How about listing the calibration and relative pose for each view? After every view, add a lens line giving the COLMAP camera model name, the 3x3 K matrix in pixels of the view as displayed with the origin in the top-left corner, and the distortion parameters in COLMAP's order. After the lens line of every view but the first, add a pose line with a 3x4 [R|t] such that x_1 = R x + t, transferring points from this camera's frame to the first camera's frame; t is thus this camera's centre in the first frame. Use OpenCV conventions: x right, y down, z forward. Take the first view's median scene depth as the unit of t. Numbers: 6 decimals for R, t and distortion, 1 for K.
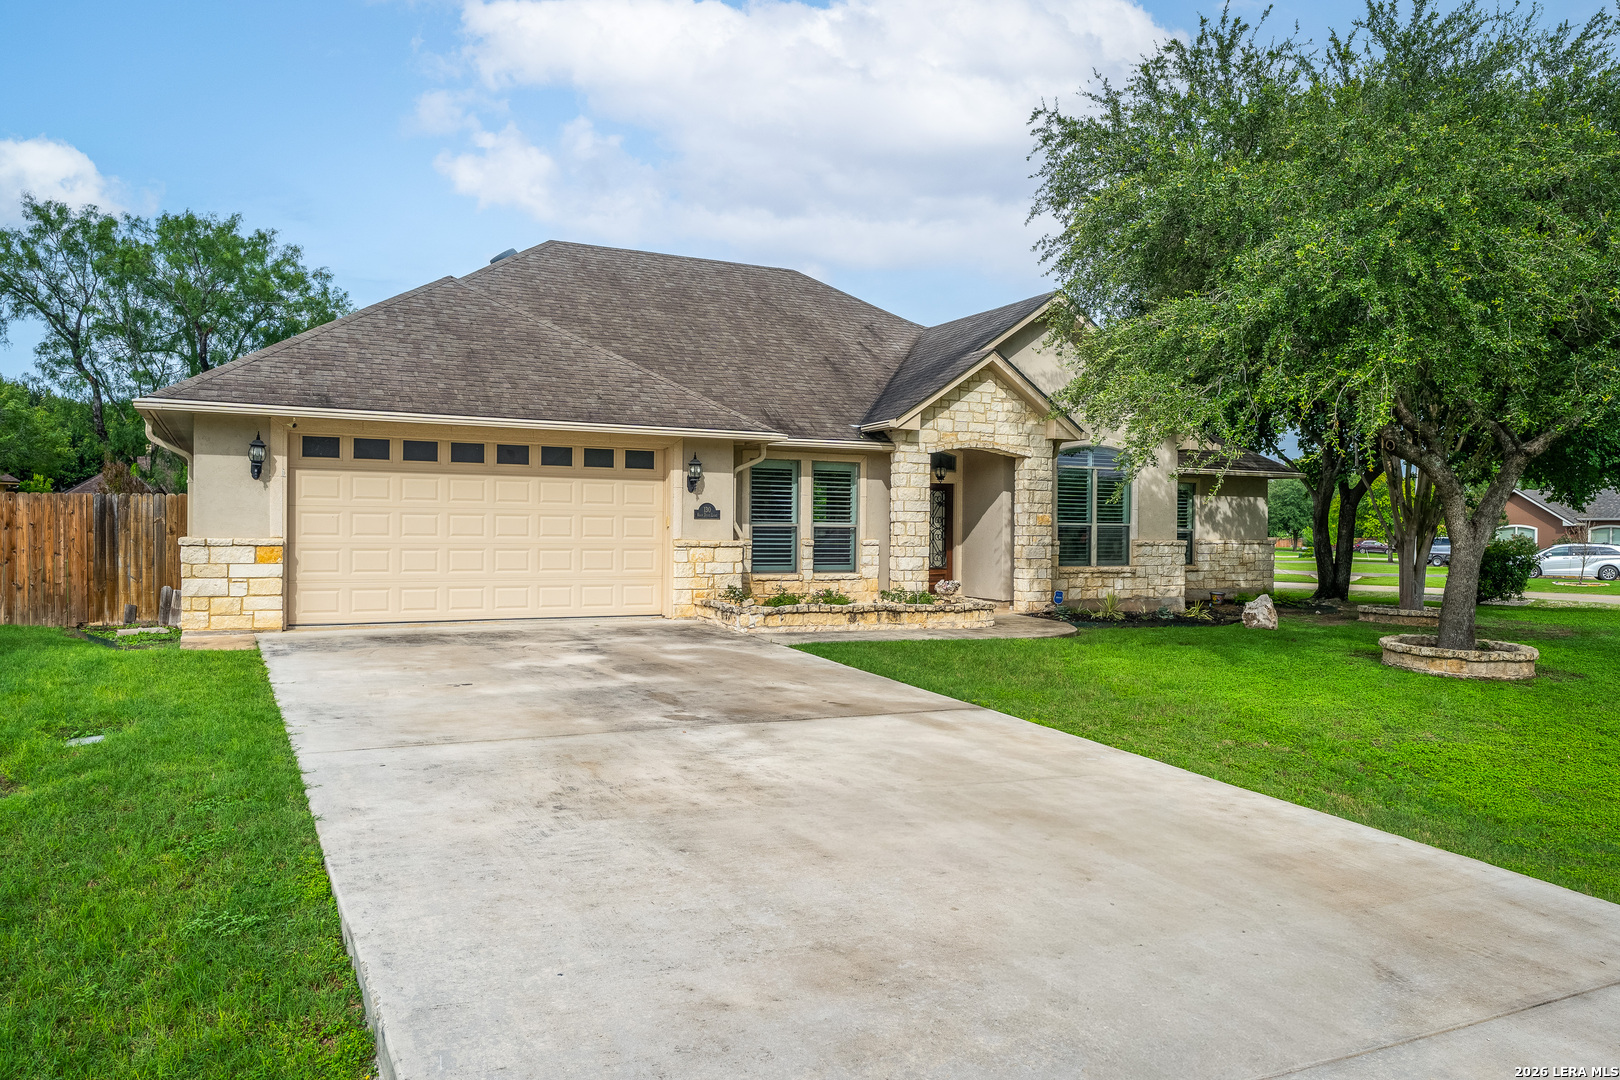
lens RADIAL K [[1091.9, 0, 806.8], [0, 1091.9, 544.1], [0, 0, 1]] dist [-0.000806, -0.003510]
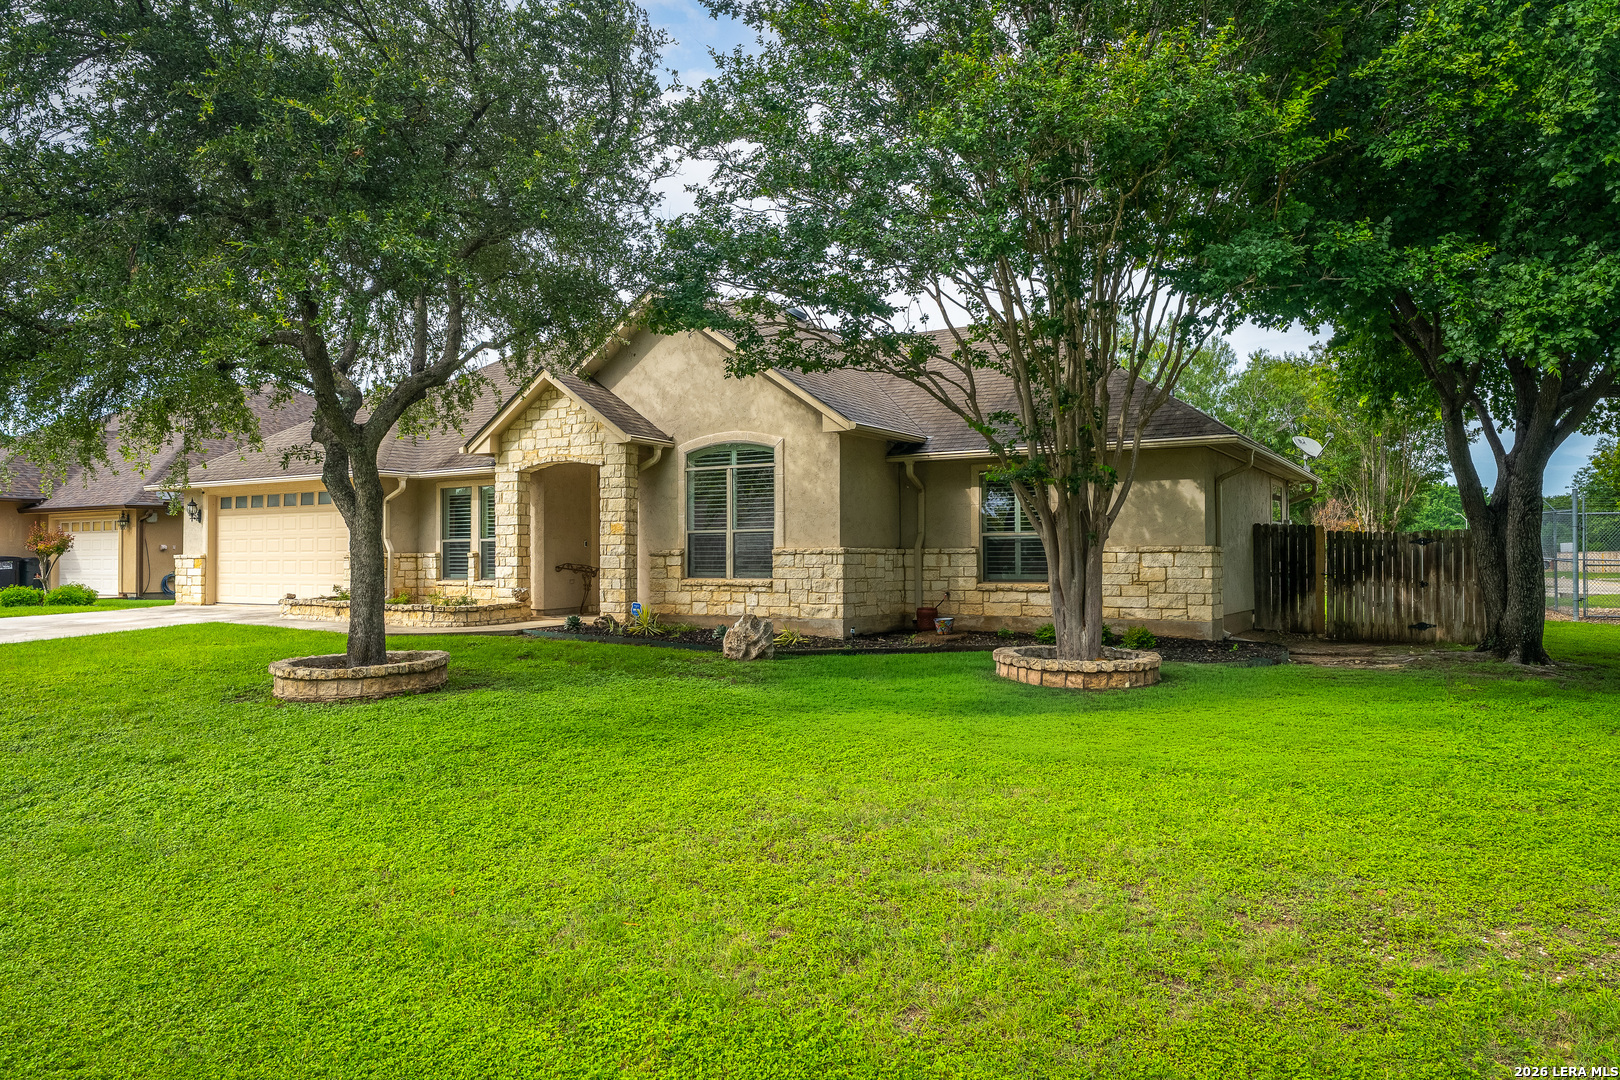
lens RADIAL K [[1091.9, 0, 812.8], [0, 1091.9, 541.0], [0, 0, 1]] dist [-0.000806, -0.003510]
pose [[0.522741, -0.025372, -0.852114, 1.192745], [-0.003181, 0.999492, -0.031711, 0.020146], [0.852486, 0.019288, 0.522395, 0.677559]]
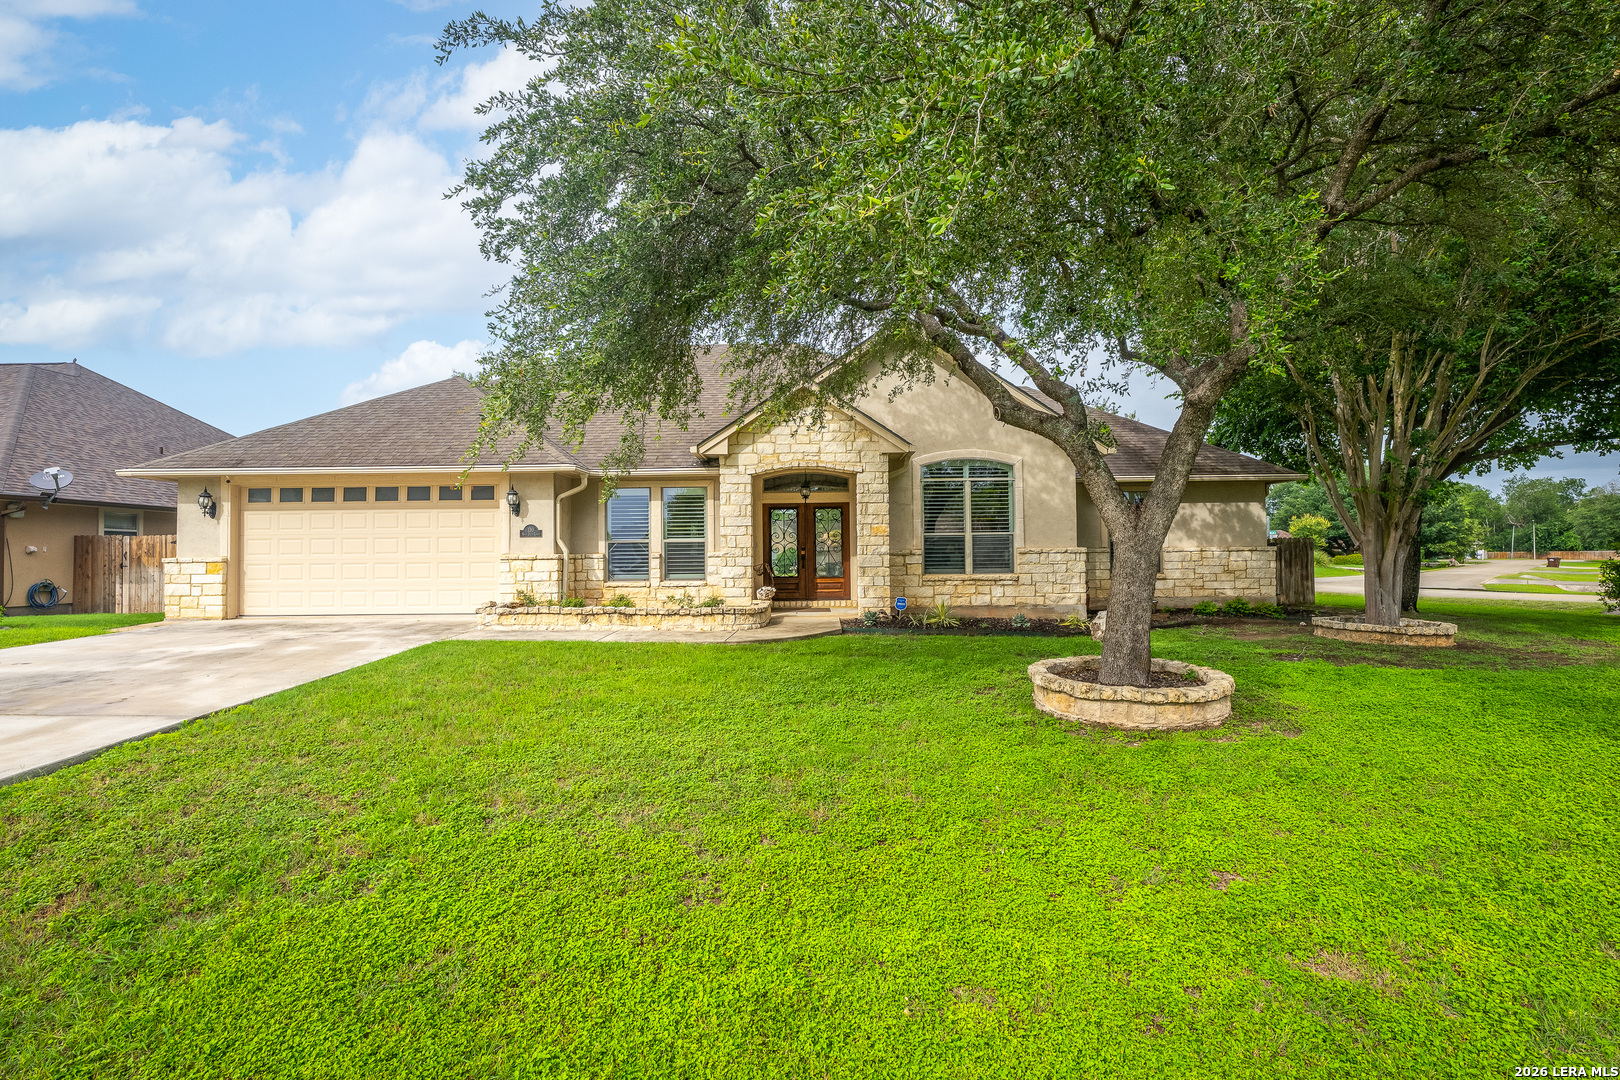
lens RADIAL K [[714.2, 0, 811.4], [0, 714.2, 540.7], [0, 0, 1]] dist [-0.008446, 0.001367]
pose [[0.888302, -0.029280, -0.458325, 0.501512], [0.012628, 0.999145, -0.039355, 0.015191], [0.459086, 0.029171, 0.887913, 0.374091]]
